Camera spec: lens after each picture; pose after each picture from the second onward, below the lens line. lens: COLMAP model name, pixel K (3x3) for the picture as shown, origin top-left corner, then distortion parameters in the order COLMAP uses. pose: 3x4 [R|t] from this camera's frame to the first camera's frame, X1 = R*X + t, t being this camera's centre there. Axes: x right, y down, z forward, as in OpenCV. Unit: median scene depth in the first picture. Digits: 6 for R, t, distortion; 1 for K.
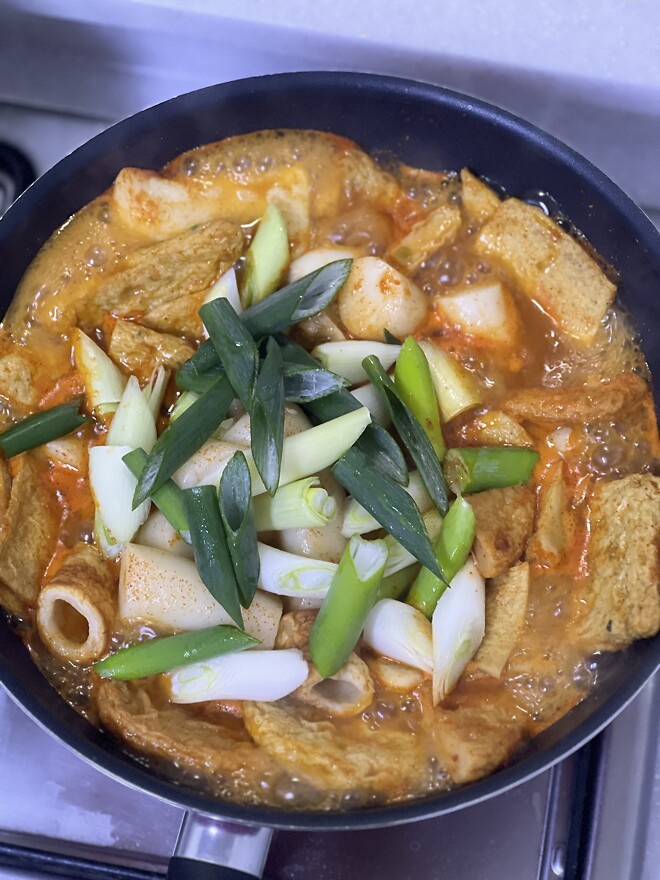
lens RADIAL K [[1975.3, 0, 330.0], [0, 1975.3, 440.0], [0, 0, 1]] dist [1.495321, 0.125209]
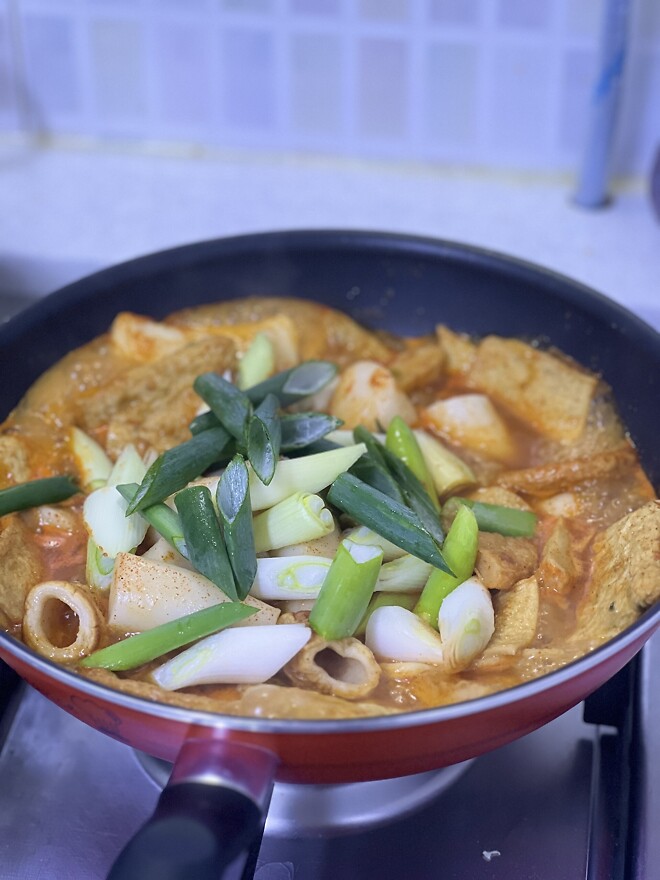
lens RADIAL K [[1975.3, 0, 330.0], [0, 1975.3, 440.0], [0, 0, 1]] dist [1.495321, 0.125209]
pose [[0.999069, -0.042292, 0.008458, -0.005276], [0.040871, 0.865755, -0.498797, 0.479086], [0.013773, 0.498678, 0.866678, 0.127246]]
